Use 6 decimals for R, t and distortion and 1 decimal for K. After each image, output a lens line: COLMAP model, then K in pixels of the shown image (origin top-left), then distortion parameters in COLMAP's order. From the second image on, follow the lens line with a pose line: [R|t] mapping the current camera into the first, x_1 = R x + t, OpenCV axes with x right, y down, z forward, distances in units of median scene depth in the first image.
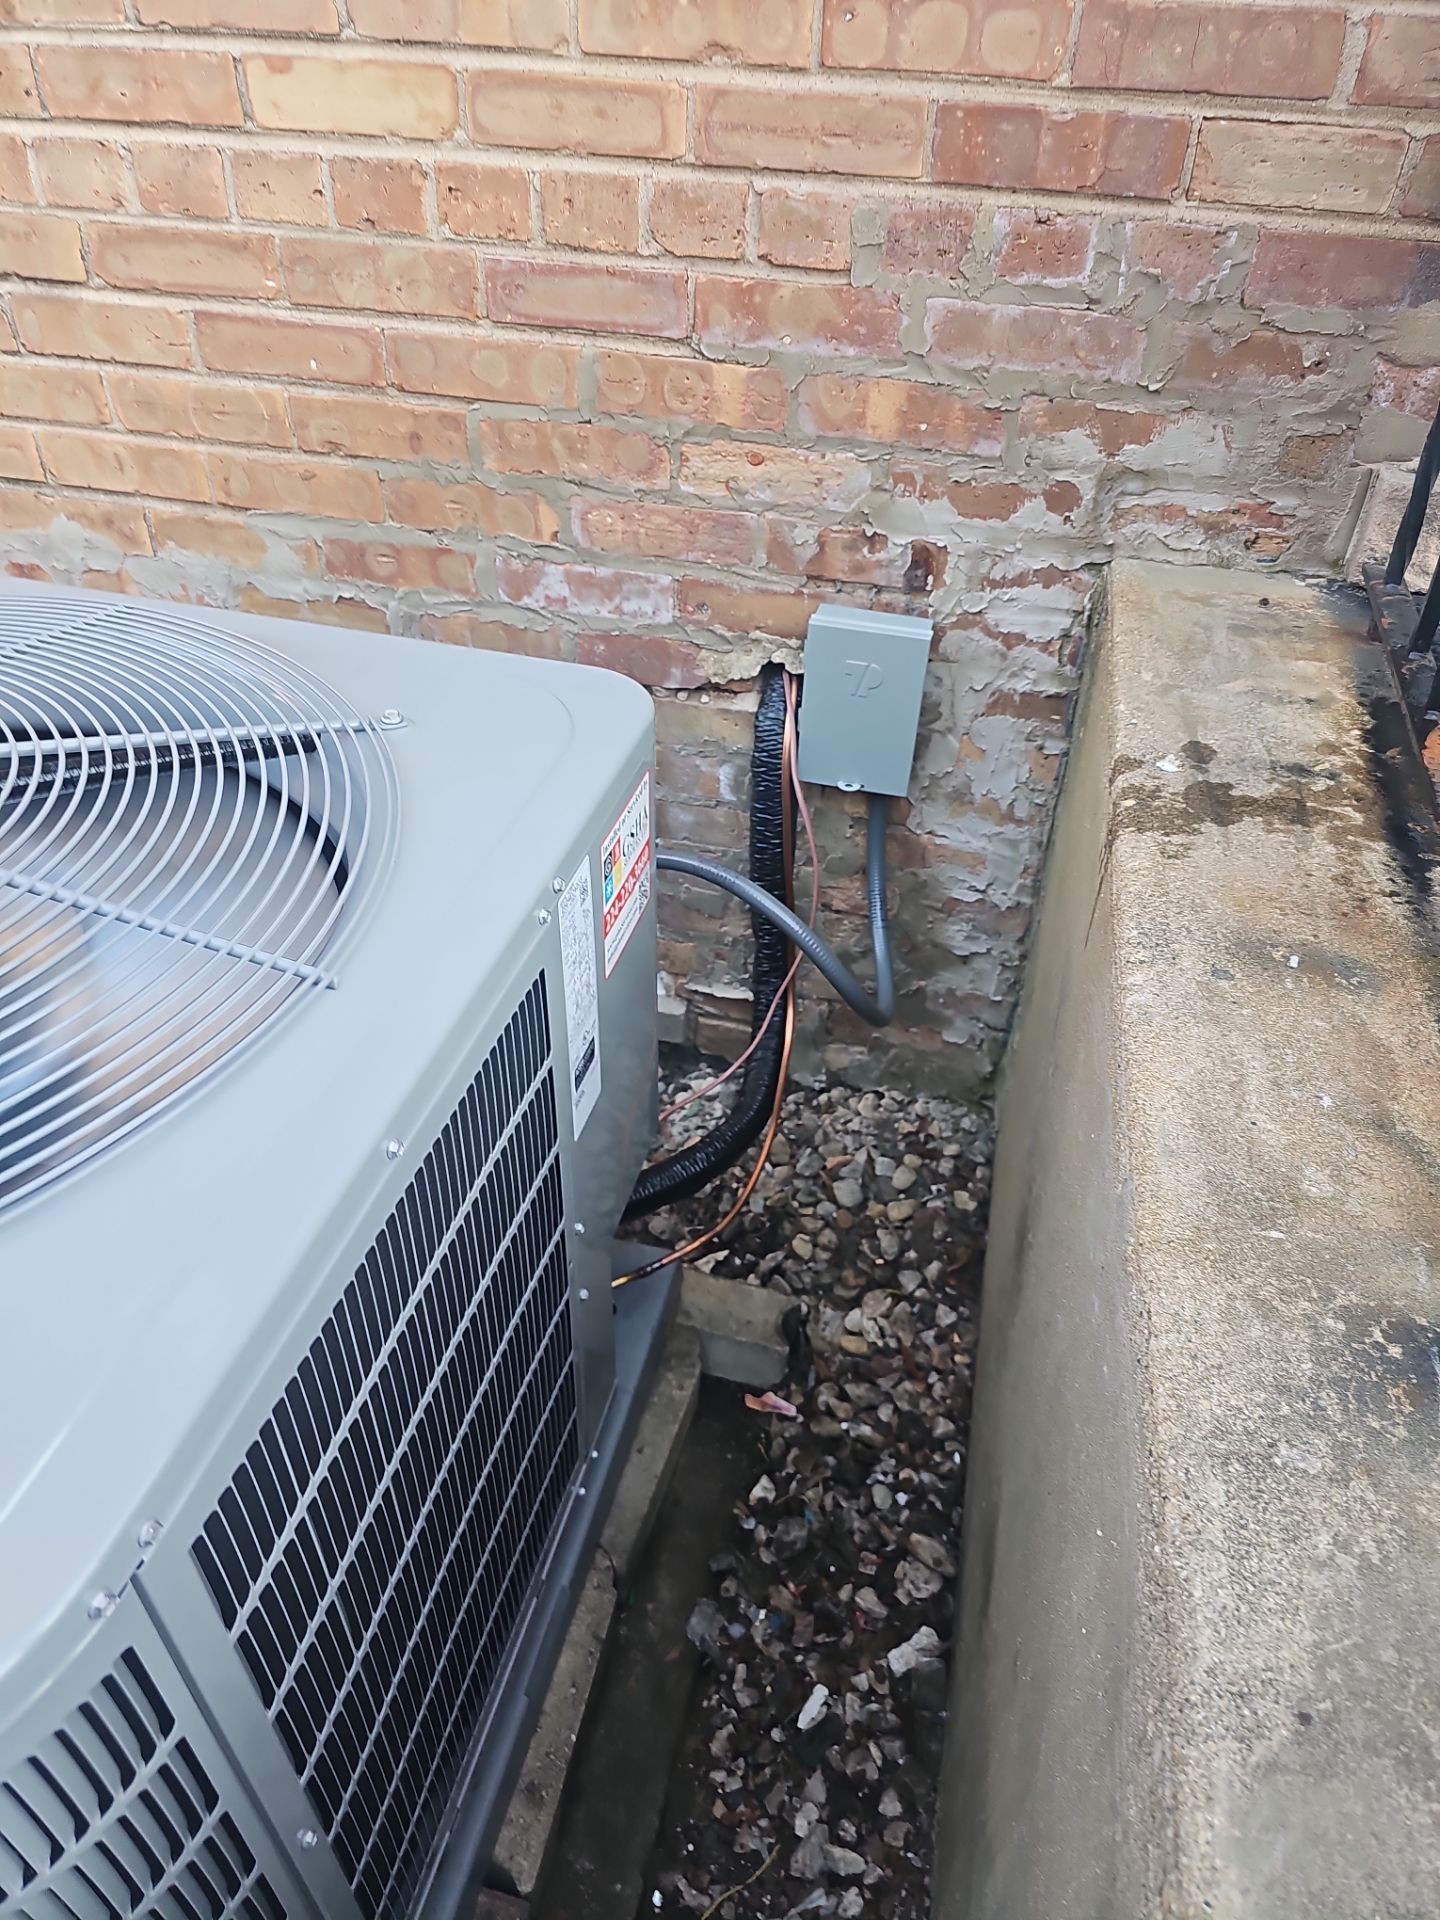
lens RADIAL K [[1280.9, 0, 728.7], [0, 1280.9, 962.0], [0, 0, 1]] dist [0.021068, -0.025305]
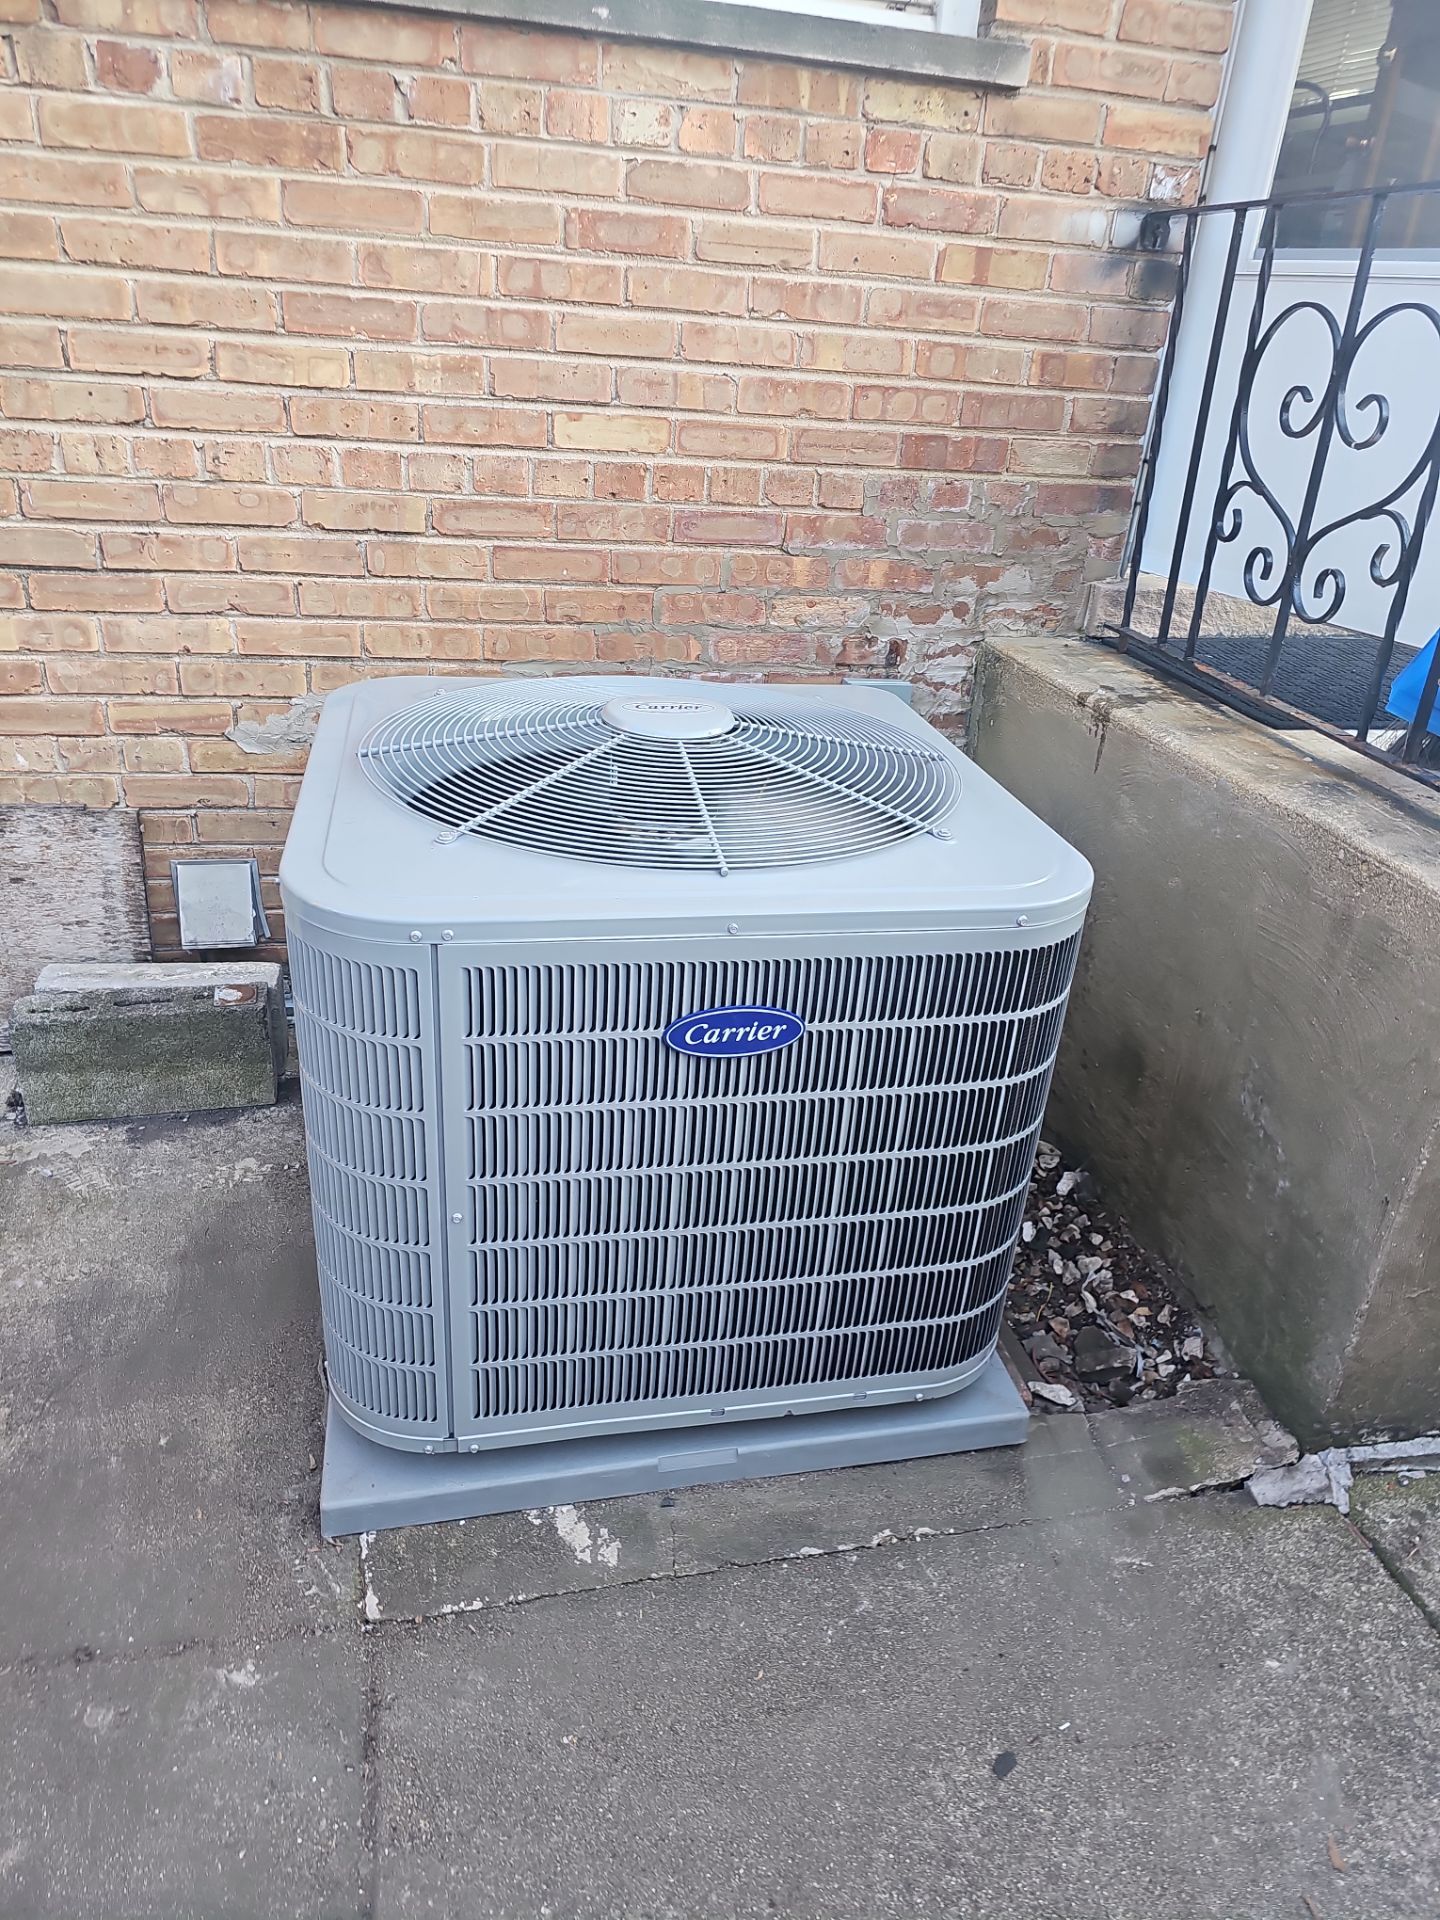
lens RADIAL K [[1249.8, 0, 719.4], [0, 1249.8, 953.9], [0, 0, 1]] dist [0.044140, -0.040852]
pose [[0.902890, -0.169119, 0.395207, -0.972659], [0.241212, 0.960301, -0.140136, 0.349469], [-0.355818, 0.221856, 0.907840, -0.547581]]
